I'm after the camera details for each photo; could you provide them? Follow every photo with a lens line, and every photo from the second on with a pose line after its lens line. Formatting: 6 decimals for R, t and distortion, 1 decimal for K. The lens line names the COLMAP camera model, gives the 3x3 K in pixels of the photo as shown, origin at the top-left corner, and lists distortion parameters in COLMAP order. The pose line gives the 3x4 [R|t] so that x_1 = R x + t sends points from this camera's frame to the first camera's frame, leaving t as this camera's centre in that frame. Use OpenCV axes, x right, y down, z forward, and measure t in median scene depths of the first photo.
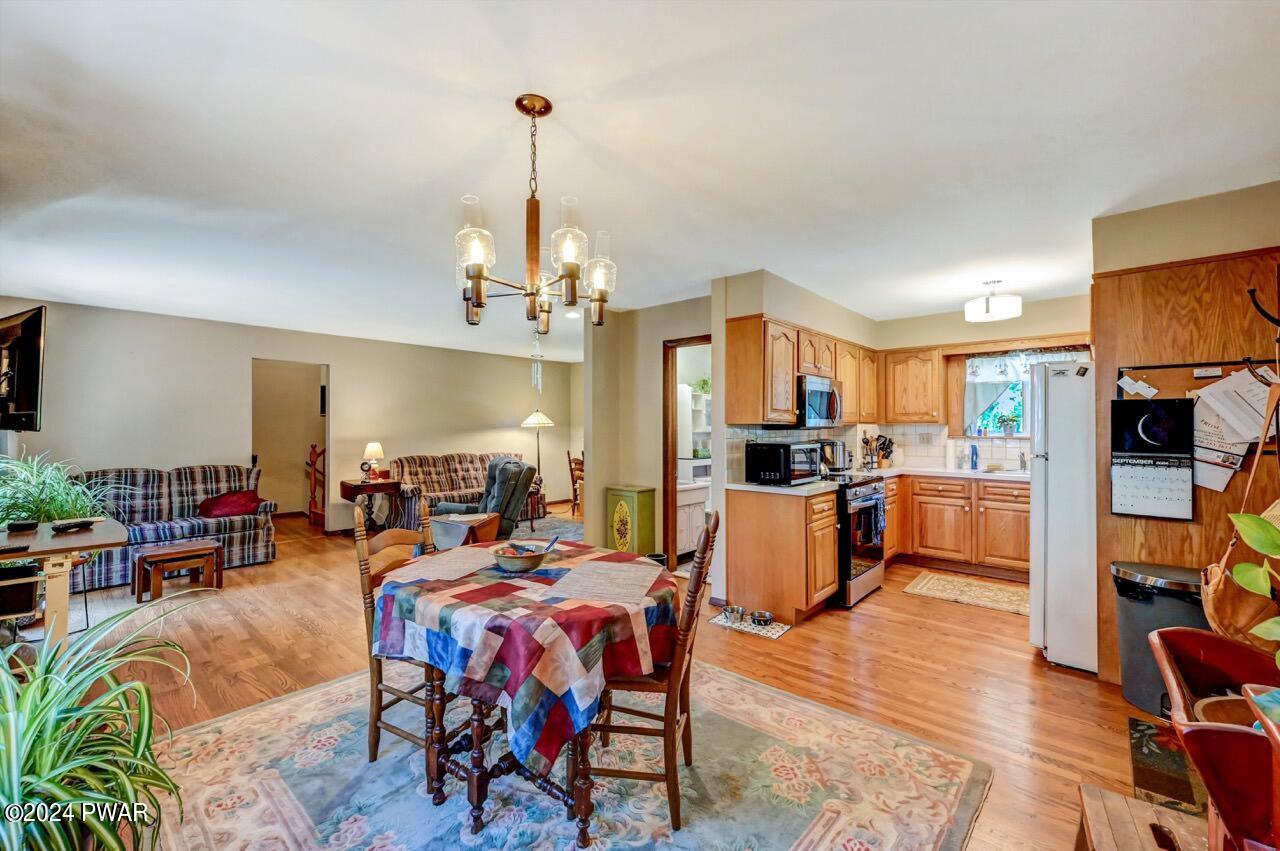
lens RADIAL K [[515.9, 0, 640.3], [0, 515.9, 422.1], [0, 0, 1]] dist [0.000809, 0.001170]
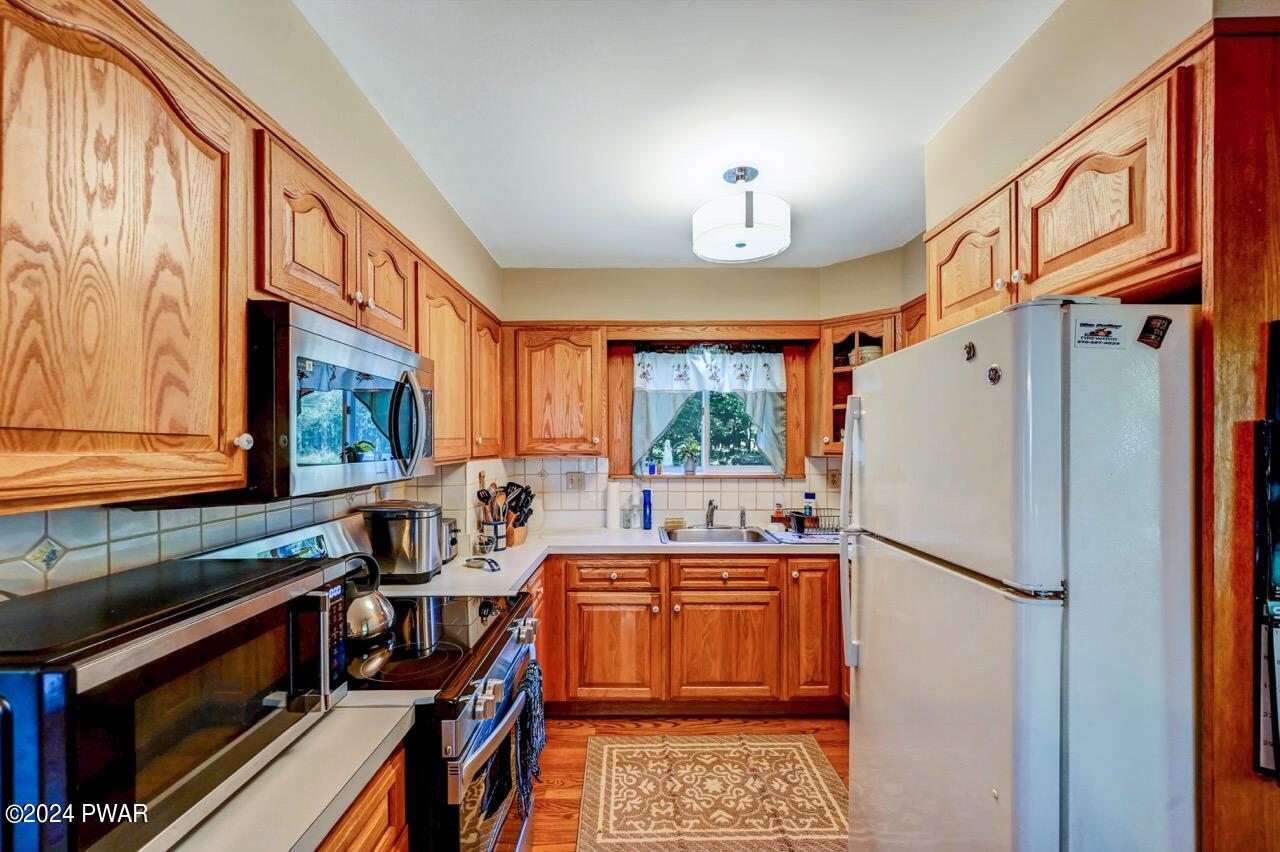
lens RADIAL K [[515.9, 0, 640.9], [0, 515.9, 443.0], [0, 0, 1]] dist [0.000809, 0.001170]
pose [[0.738597, -0.003563, 0.674138, 0.217603], [-0.000192, 0.999985, 0.005496, -0.015841], [-0.674147, -0.004189, 0.738585, 0.539717]]
